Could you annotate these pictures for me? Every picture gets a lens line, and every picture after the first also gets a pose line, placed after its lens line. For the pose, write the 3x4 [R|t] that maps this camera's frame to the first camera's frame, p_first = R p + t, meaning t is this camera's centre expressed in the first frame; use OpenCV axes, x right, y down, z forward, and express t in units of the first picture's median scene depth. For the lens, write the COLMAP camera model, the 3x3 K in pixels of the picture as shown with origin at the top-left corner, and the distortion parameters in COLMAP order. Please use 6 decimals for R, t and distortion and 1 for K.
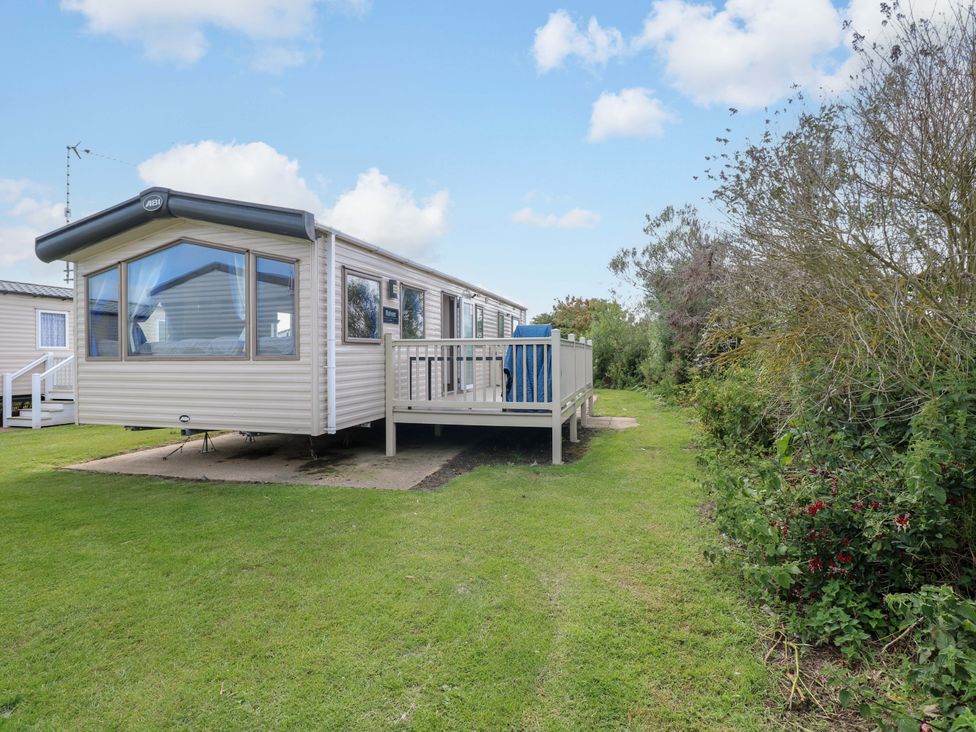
lens RADIAL K [[516.3, 0, 488.0], [0, 516.3, 366.0], [0, 0, 1]] dist [-0.000198, -0.000624]
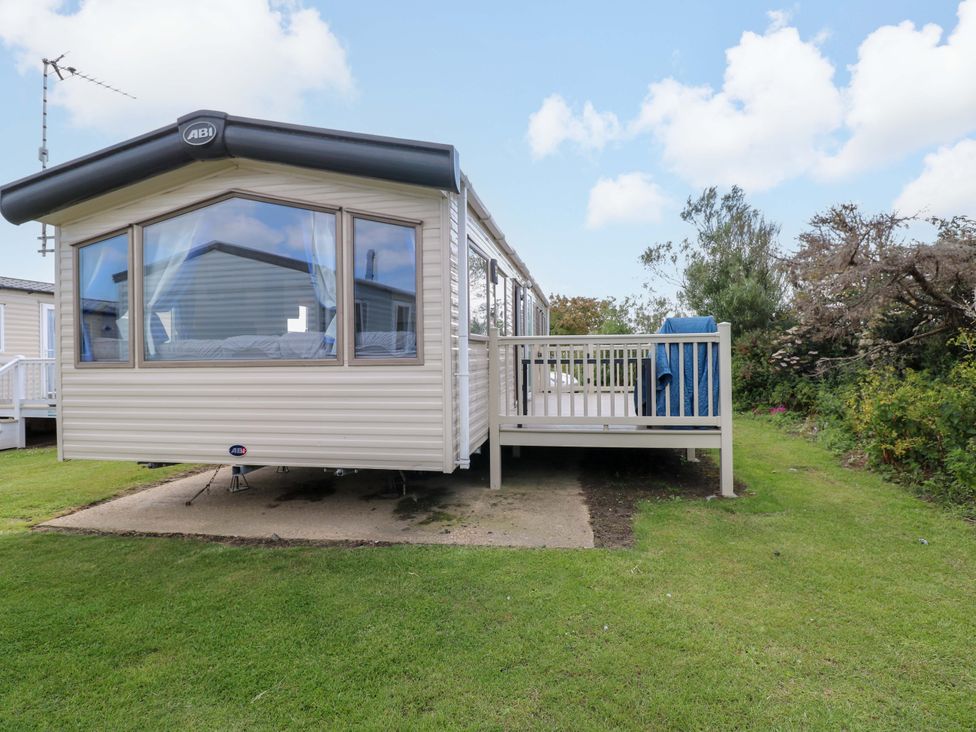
lens RADIAL K [[524.6, 0, 488.0], [0, 524.6, 366.0], [0, 0, 1]] dist [-0.004636, -0.003113]
pose [[0.993973, -0.007979, 0.109338, -0.308313], [0.008443, 0.999957, -0.003778, -0.005753], [-0.109303, 0.004679, 0.993997, 0.246776]]
